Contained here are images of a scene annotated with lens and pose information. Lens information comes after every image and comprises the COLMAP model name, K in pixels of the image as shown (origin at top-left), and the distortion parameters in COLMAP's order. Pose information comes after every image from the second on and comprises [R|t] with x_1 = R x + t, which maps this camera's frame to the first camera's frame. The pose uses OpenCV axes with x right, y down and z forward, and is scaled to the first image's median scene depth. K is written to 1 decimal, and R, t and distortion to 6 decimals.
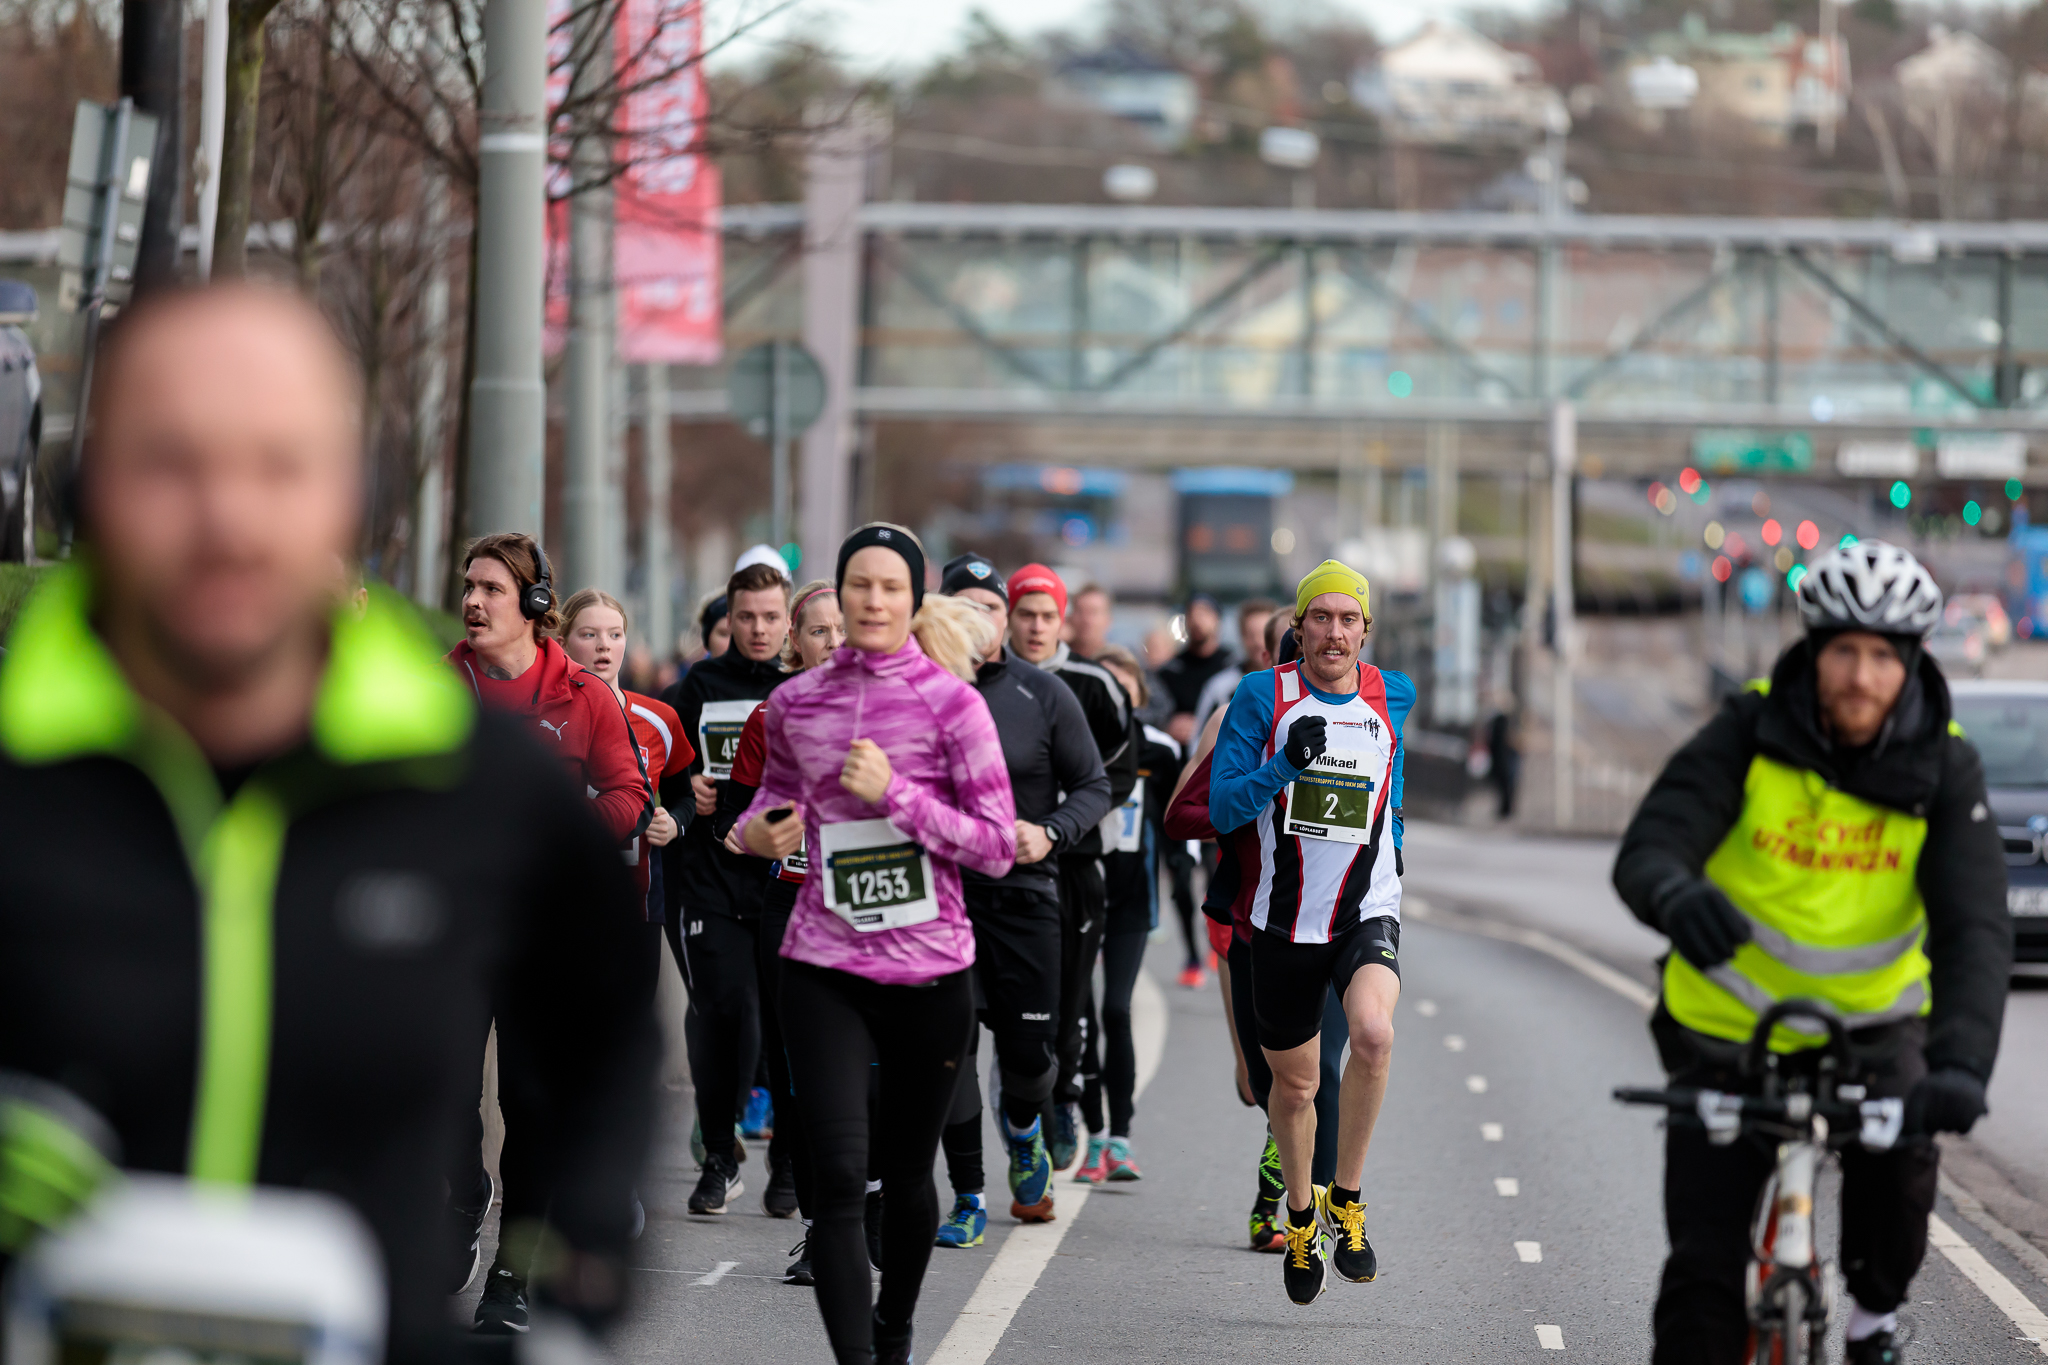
lens RADIAL K [[11769.4, 0, 1024.0], [0, 11769.4, 682.5], [0, 0, 1]] dist [0.023243, 11.697046]
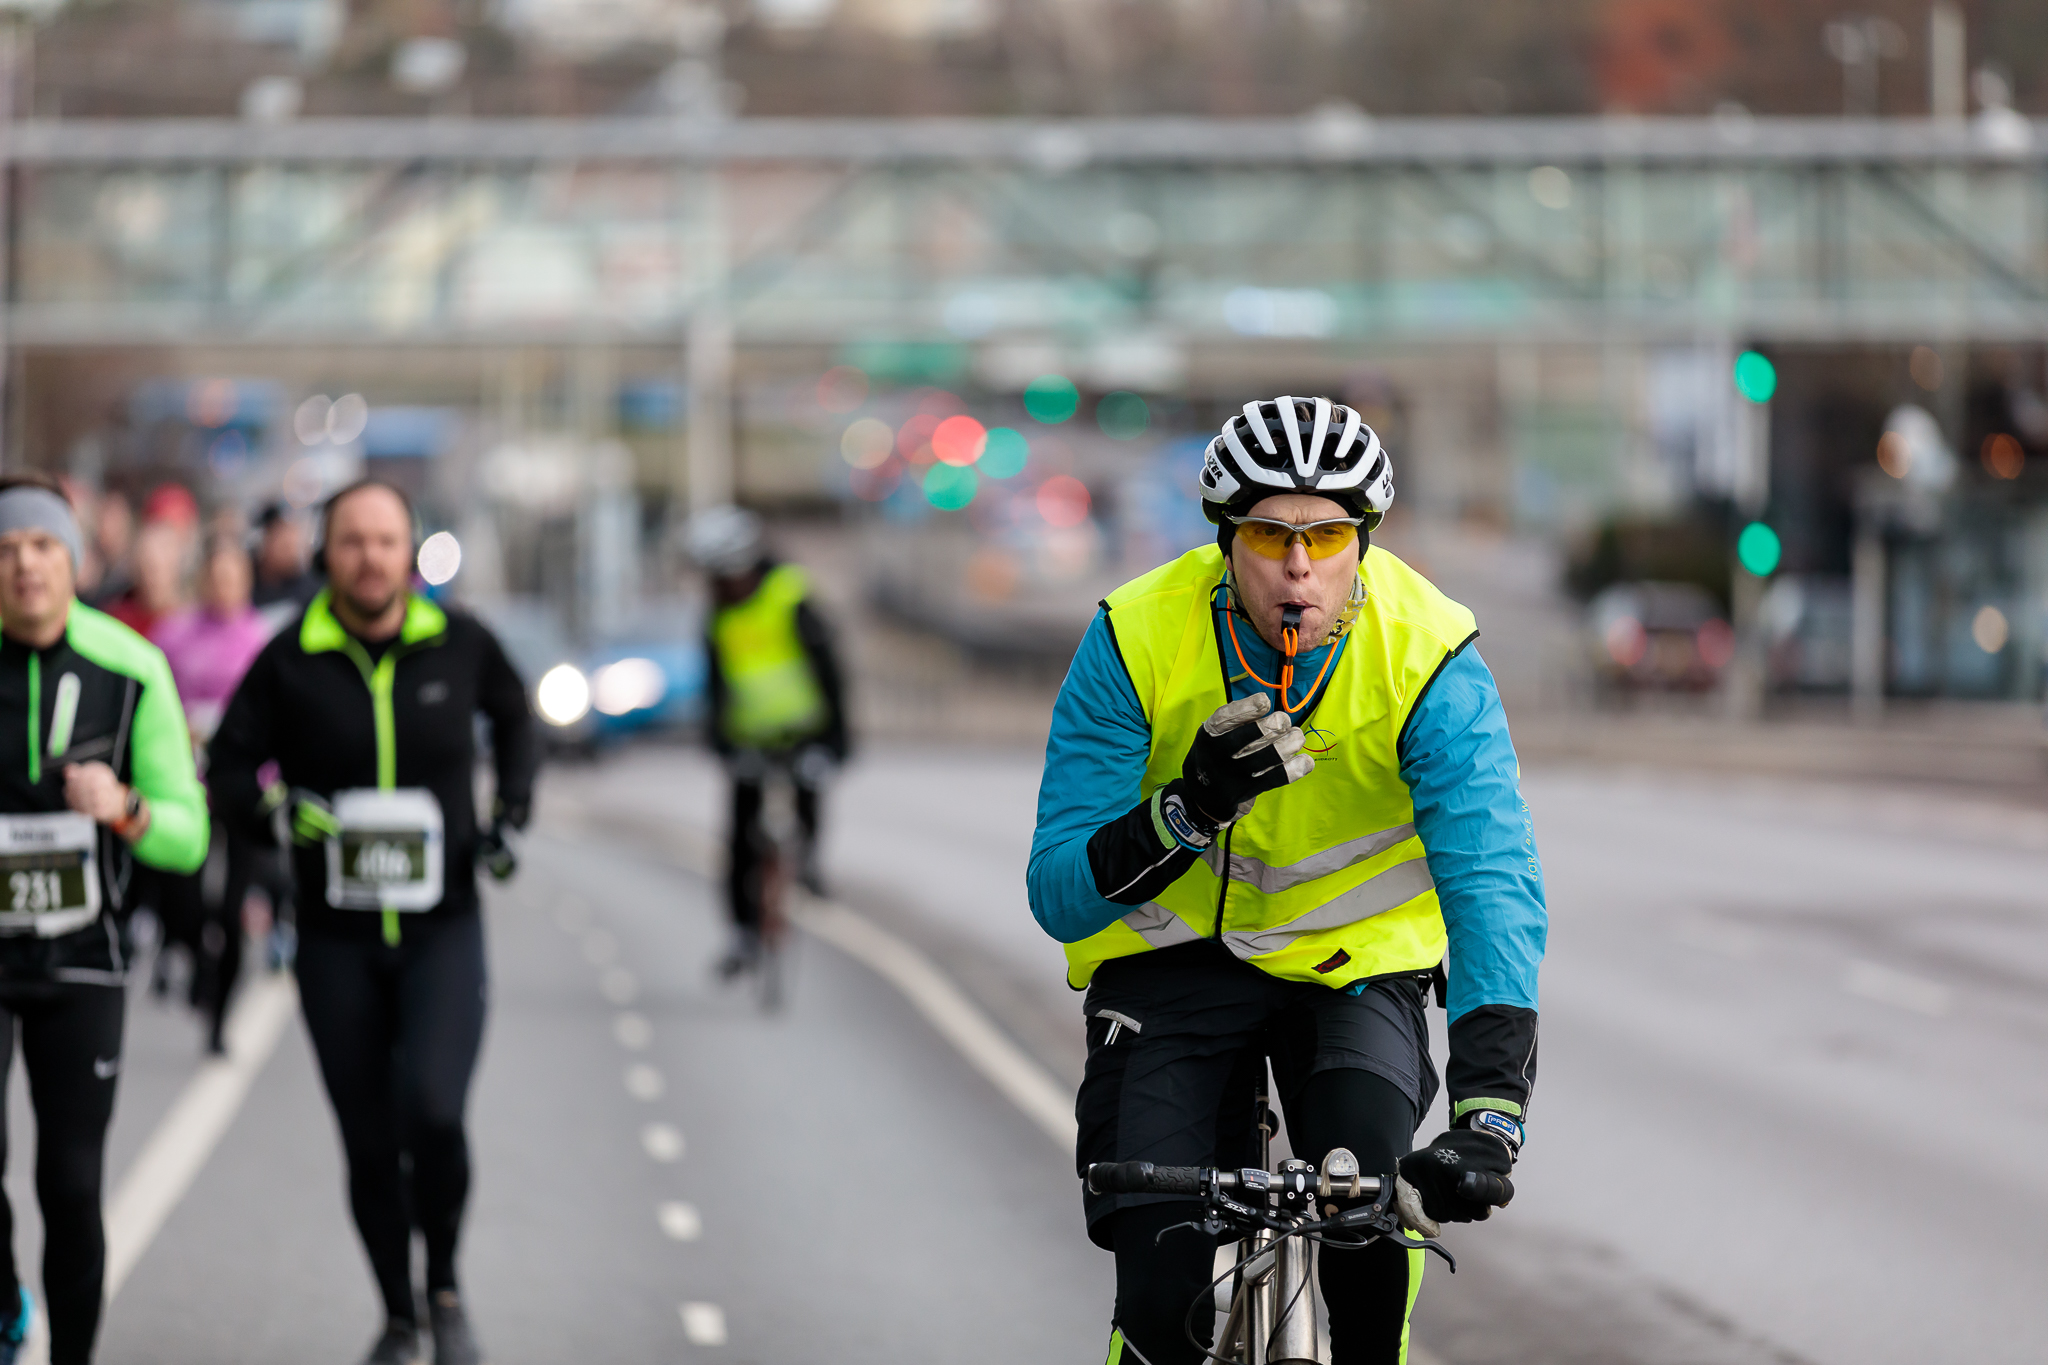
lens RADIAL K [[13525.8, 0, 1024.0], [0, 13525.8, 682.5], [0, 0, 1]] dist [0.079556, 2.657259]
pose [[0.997080, -0.031096, 0.069742, -0.009634], [0.030641, 0.999502, 0.007582, -0.000273], [-0.069943, -0.005423, 0.997536, -0.158812]]
